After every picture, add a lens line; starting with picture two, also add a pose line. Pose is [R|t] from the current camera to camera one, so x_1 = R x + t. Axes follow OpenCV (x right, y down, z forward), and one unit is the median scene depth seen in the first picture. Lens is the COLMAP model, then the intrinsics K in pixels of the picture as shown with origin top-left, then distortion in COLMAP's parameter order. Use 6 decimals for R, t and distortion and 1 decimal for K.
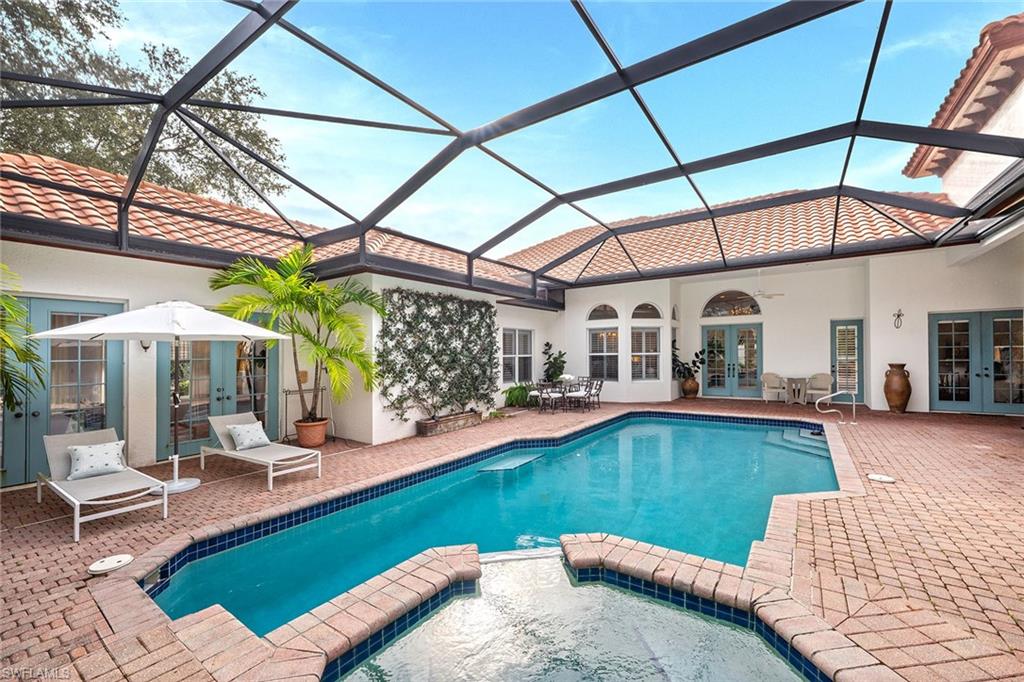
lens RADIAL K [[427.8, 0, 492.7], [0, 427.8, 334.8], [0, 0, 1]] dist [-0.002754, 0.000430]
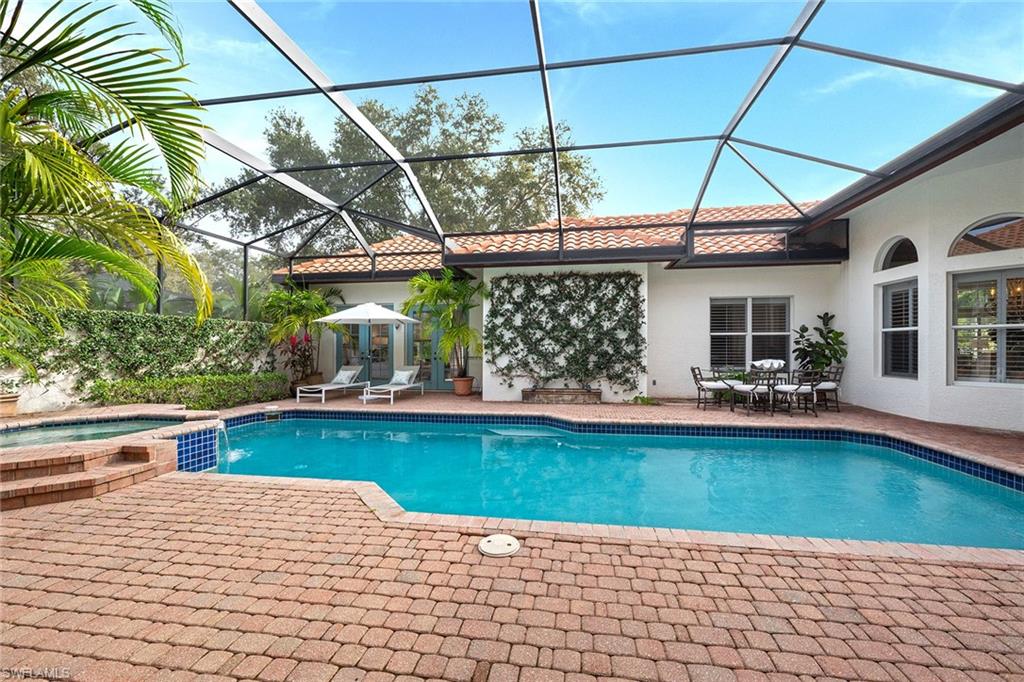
lens RADIAL K [[427.8, 0, 515.2], [0, 427.8, 335.8], [0, 0, 1]] dist [-0.002754, 0.000430]
pose [[0.419842, -0.009704, -0.907545, 0.810548], [0.033419, 0.999430, 0.004773, 0.051940], [0.906982, -0.032333, 0.419927, 0.481055]]
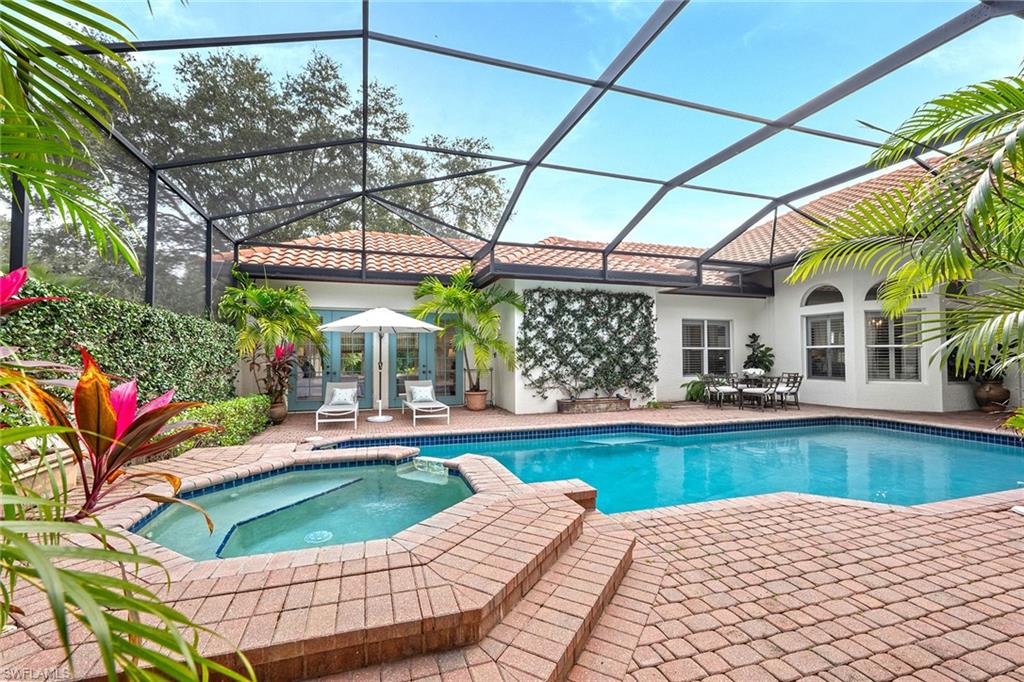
lens RADIAL K [[427.8, 0, 494.1], [0, 427.8, 330.0], [0, 0, 1]] dist [-0.002754, 0.000430]
pose [[0.789588, -0.024892, -0.613132, 0.388497], [0.016323, 0.999675, -0.019564, 0.029044], [0.613420, 0.005440, 0.789738, -0.028013]]
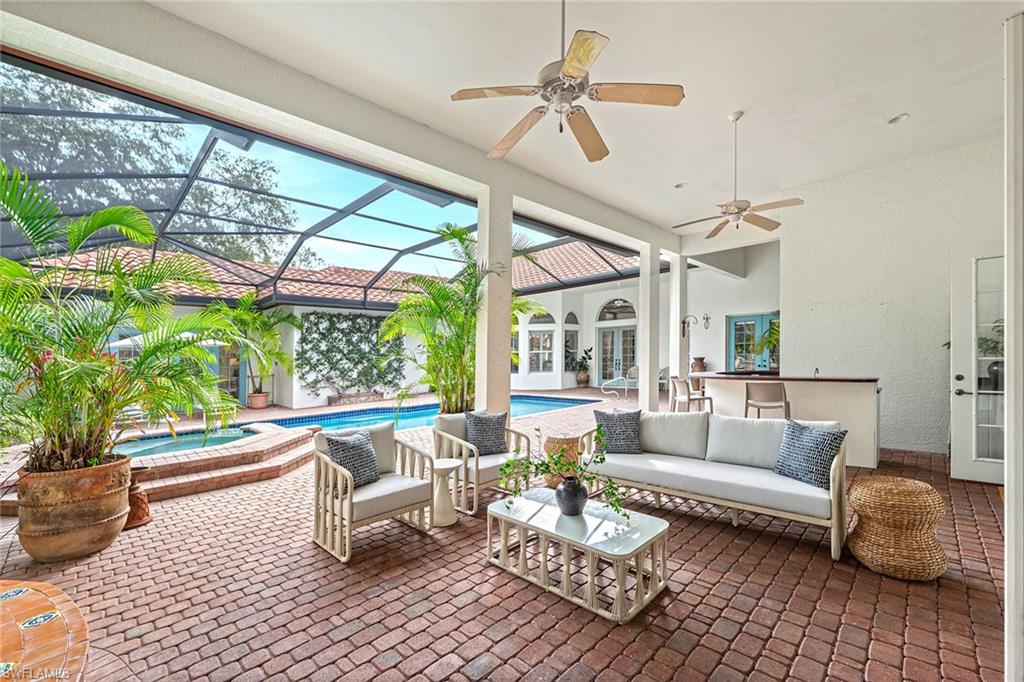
lens RADIAL K [[427.8, 0, 495.8], [0, 427.8, 322.2], [0, 0, 1]] dist [-0.002754, 0.000430]
pose [[0.981342, -0.025230, -0.190608, 0.693403], [0.018906, 0.999211, -0.034921, -0.001817], [0.191338, 0.030666, 0.981045, -0.401161]]
